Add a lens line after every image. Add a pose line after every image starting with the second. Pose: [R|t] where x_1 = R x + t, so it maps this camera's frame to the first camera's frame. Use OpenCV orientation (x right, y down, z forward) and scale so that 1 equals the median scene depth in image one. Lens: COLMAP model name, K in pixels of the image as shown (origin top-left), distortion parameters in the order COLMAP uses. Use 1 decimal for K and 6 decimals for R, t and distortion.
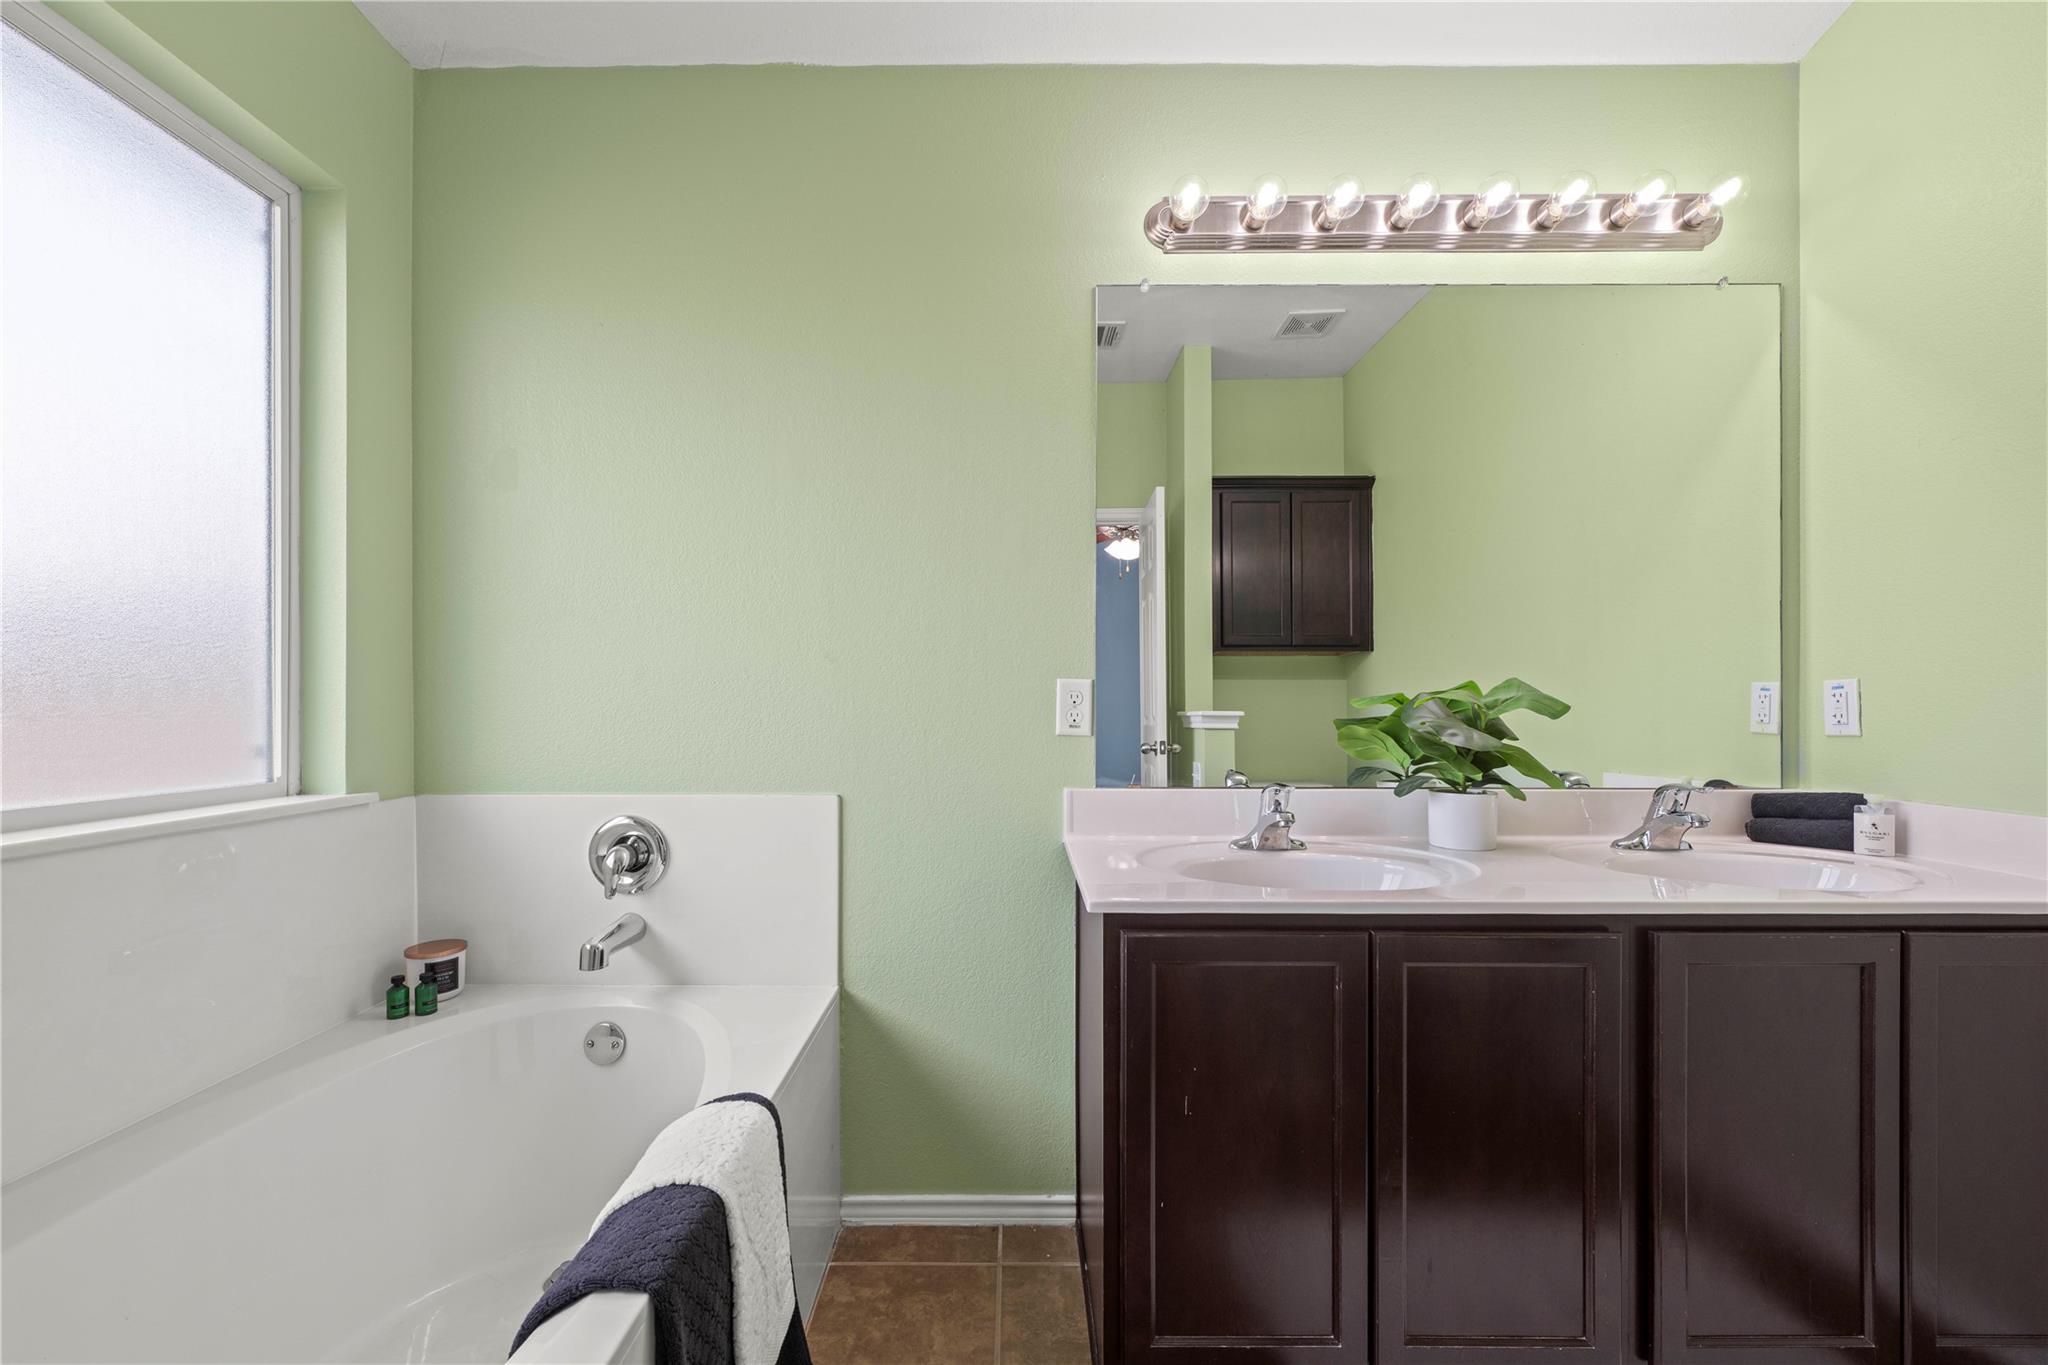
lens RADIAL K [[806.4, 0, 1015.8], [0, 806.4, 705.6], [0, 0, 1]] dist [-0.000739, -0.000290]
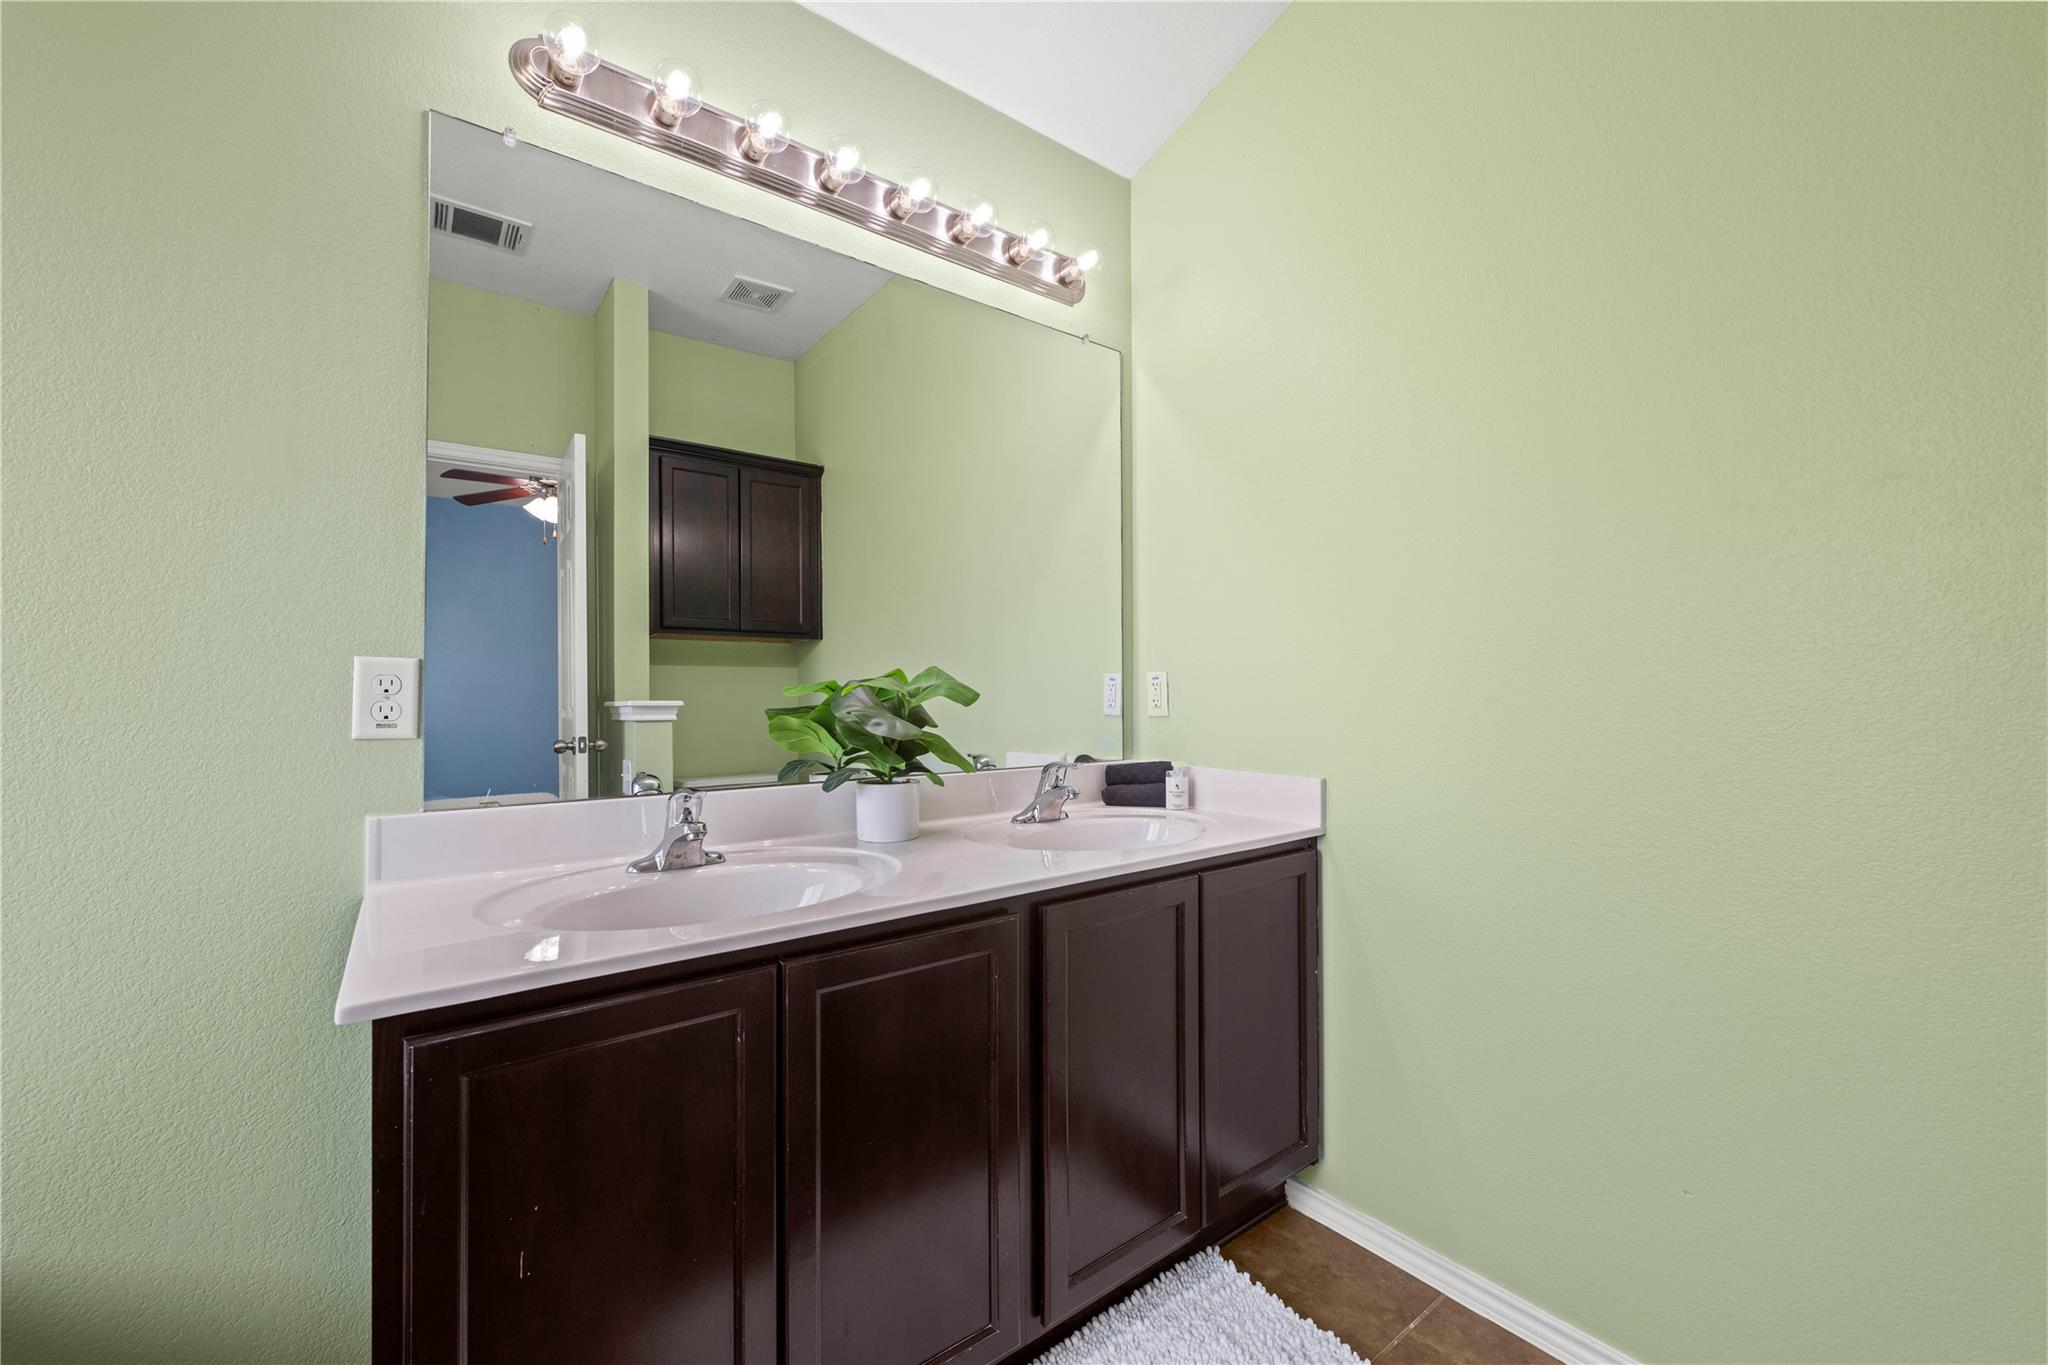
lens RADIAL K [[808.3, 0, 1035.5], [0, 808.3, 688.3], [0, 0, 1]] dist [-0.001124, -0.000388]
pose [[0.788110, 0.000376, 0.615534, 0.087346], [0.003832, 0.999977, -0.005517, -0.000377], [-0.615522, 0.006707, 0.788091, 0.112044]]
